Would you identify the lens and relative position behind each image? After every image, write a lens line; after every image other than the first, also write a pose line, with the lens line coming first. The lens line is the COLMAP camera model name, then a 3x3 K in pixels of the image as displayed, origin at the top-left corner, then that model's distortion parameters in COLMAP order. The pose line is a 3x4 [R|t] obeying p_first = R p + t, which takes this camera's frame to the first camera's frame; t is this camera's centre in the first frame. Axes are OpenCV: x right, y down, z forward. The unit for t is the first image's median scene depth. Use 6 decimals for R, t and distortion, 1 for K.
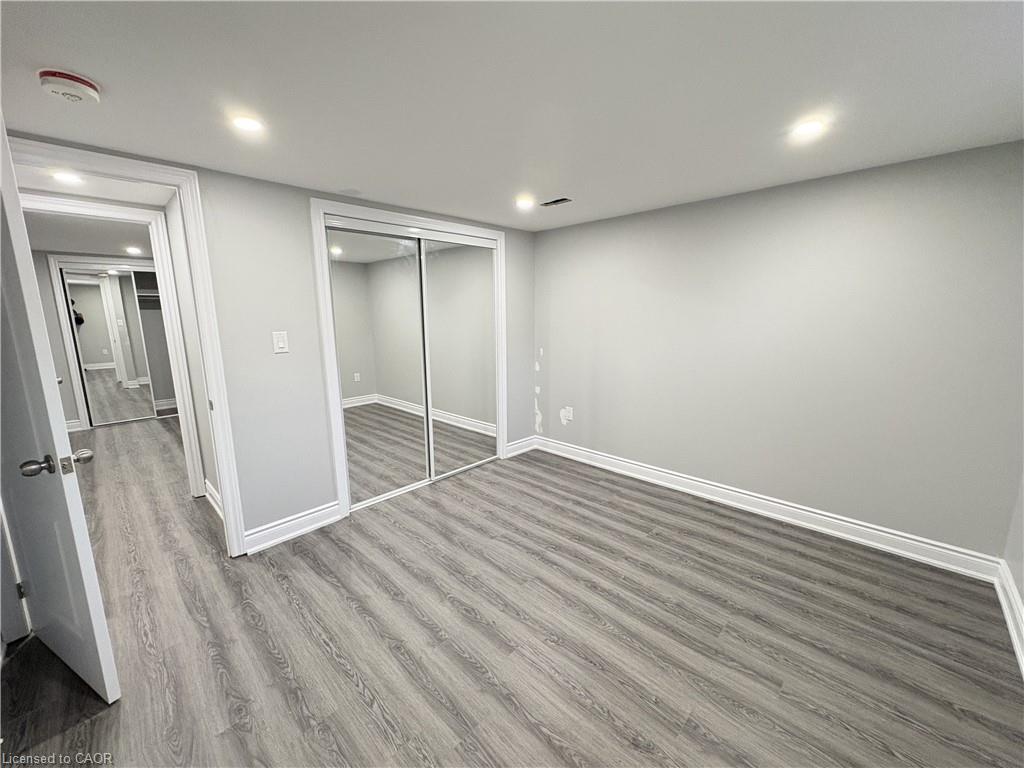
lens RADIAL K [[406.8, 0, 513.3], [0, 406.8, 384.9], [0, 0, 1]] dist [0.000576, 0.000243]
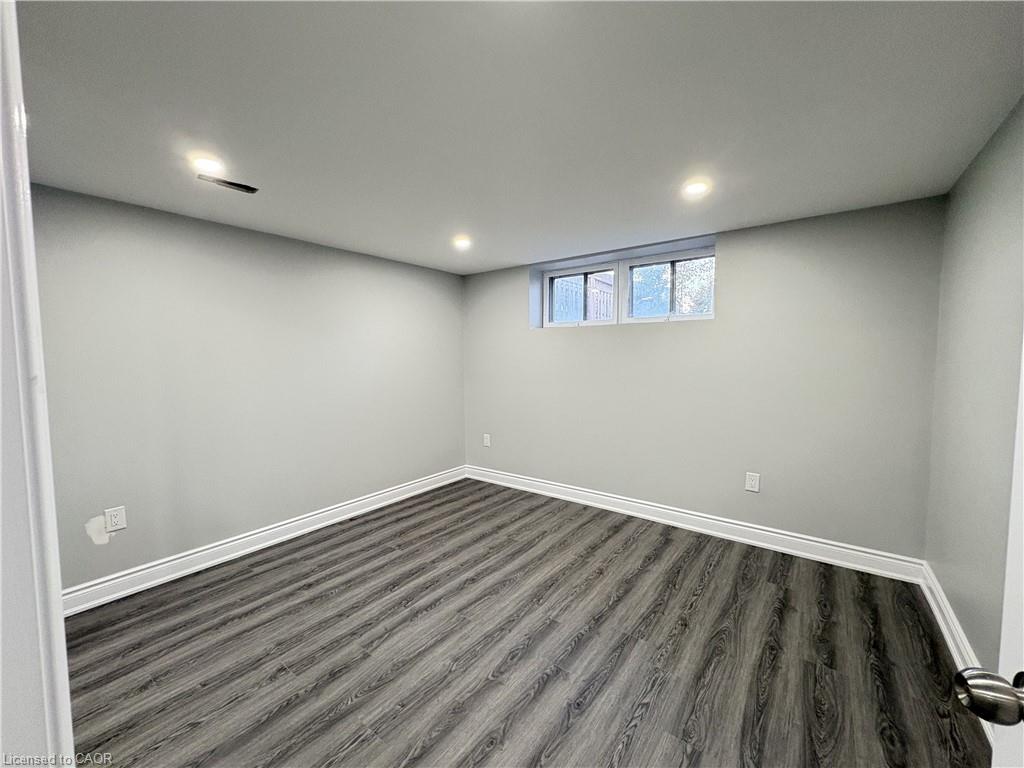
lens RADIAL K [[406.8, 0, 513.3], [0, 406.8, 384.9], [0, 0, 1]] dist [0.000576, 0.000243]
pose [[-0.120709, -0.059754, 0.990888, -0.801044], [0.183872, 0.979568, 0.081470, -0.094149], [-0.975510, 0.192031, -0.107255, 0.804136]]
